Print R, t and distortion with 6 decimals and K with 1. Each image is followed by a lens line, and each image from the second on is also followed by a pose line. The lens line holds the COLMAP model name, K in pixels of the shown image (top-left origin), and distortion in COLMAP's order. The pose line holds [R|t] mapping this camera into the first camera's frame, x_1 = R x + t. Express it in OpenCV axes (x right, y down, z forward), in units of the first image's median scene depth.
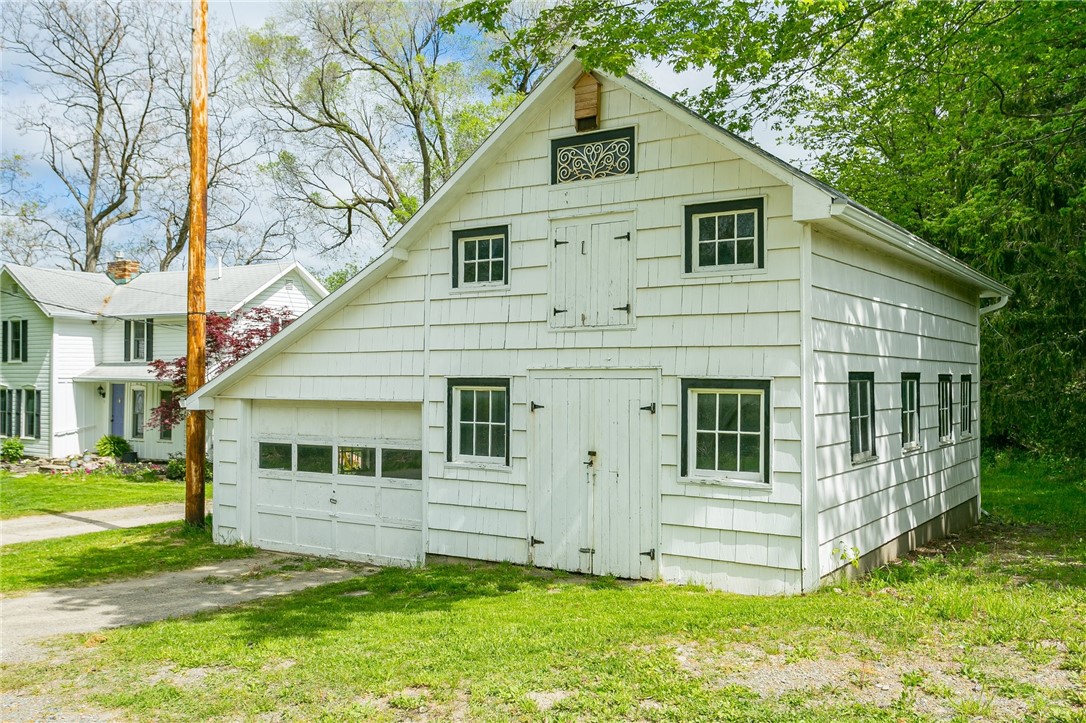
lens RADIAL K [[970.8, 0, 543.0], [0, 970.8, 361.5], [0, 0, 1]] dist [0.014327, 0.005108]
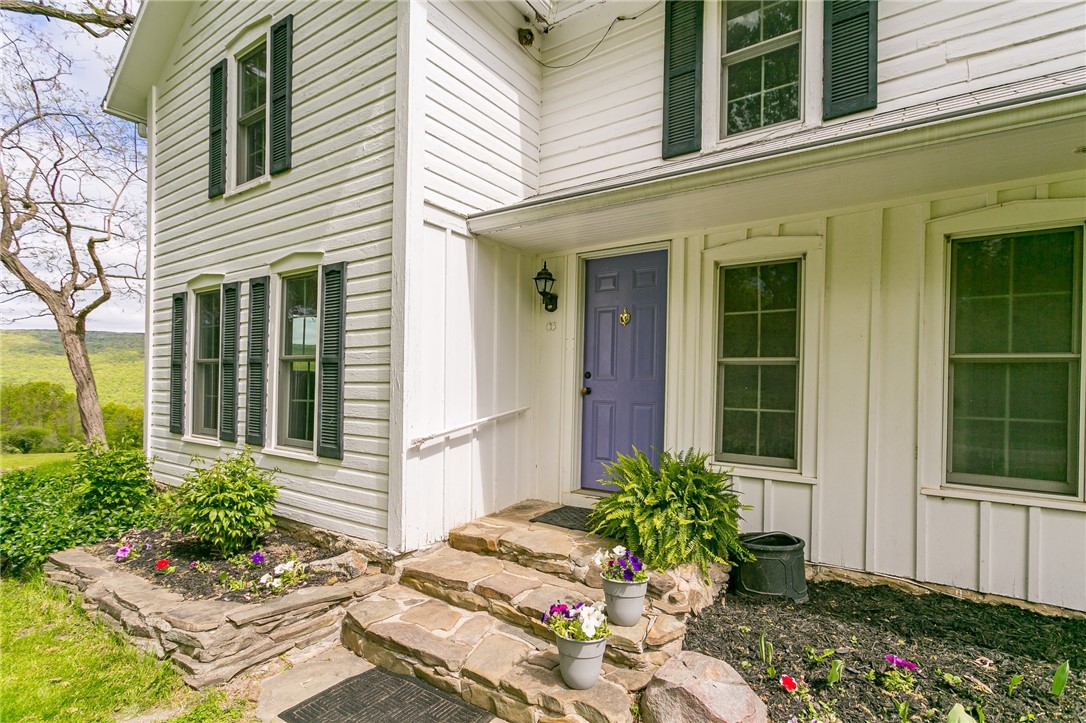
lens RADIAL K [[524.7, 0, 543.2], [0, 524.7, 373.2], [0, 0, 1]] dist [0.004436, 0.000559]
pose [[0.999704, 0.008721, -0.022698, -0.455954], [-0.008748, 0.999961, -0.001081, 0.056107], [0.022687, 0.001279, 0.999742, 0.857665]]
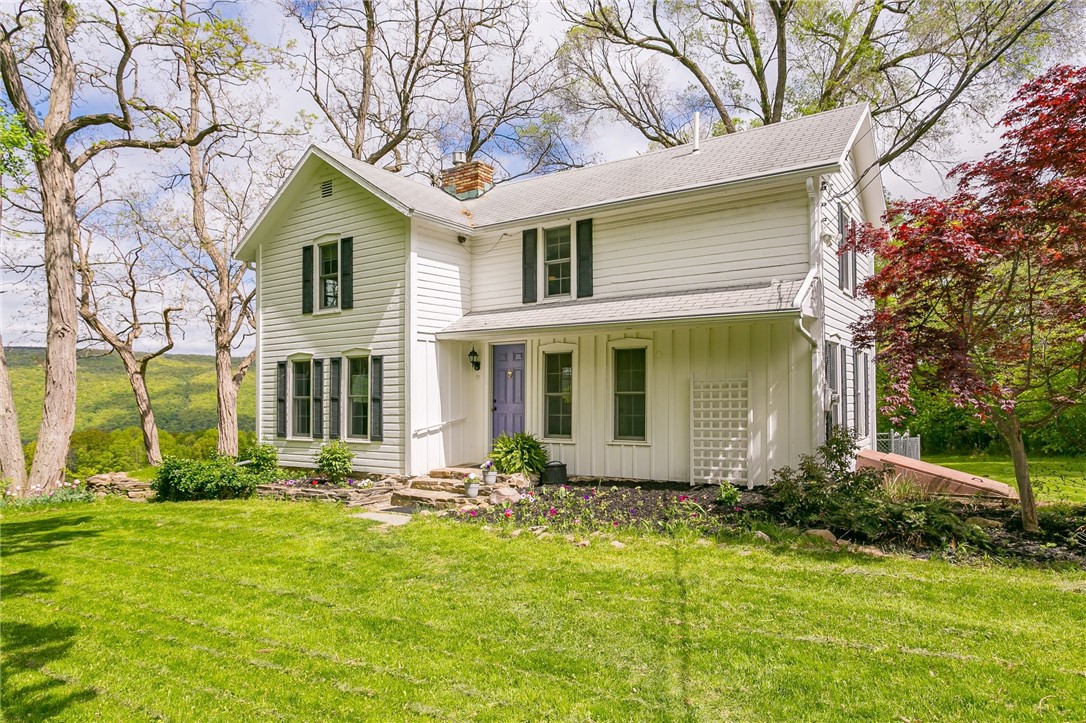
lens RADIAL K [[710.5, 0, 543.0], [0, 710.5, 361.5], [0, 0, 1]] dist [-0.002183, 0.000429]
pose [[0.999484, -0.015913, -0.027902, -0.405541], [0.014933, 0.999276, -0.034988, 0.048039], [0.028439, 0.034554, 0.998998, 0.584240]]
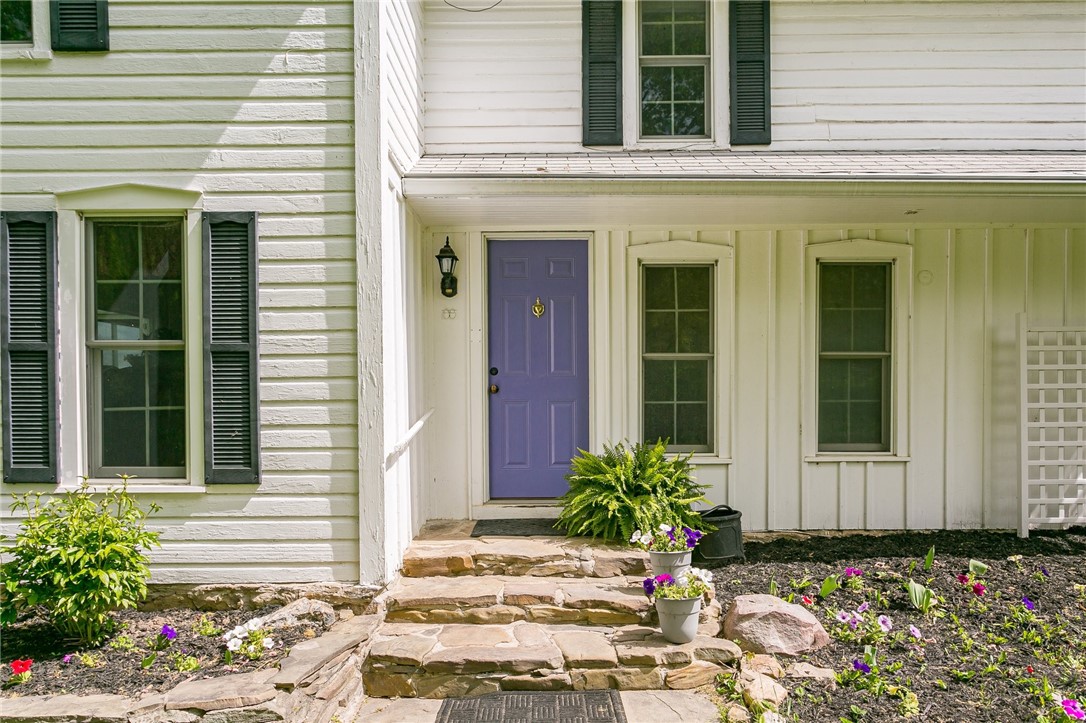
lens RADIAL K [[707.2, 0, 542.2], [0, 707.2, 403.2], [0, 0, 1]] dist [-0.000444, 0.003321]
pose [[0.837093, -0.015319, 0.546845, -0.535378], [0.000959, 0.999647, 0.026535, 0.059763], [-0.547059, -0.021688, 0.836813, 0.851241]]
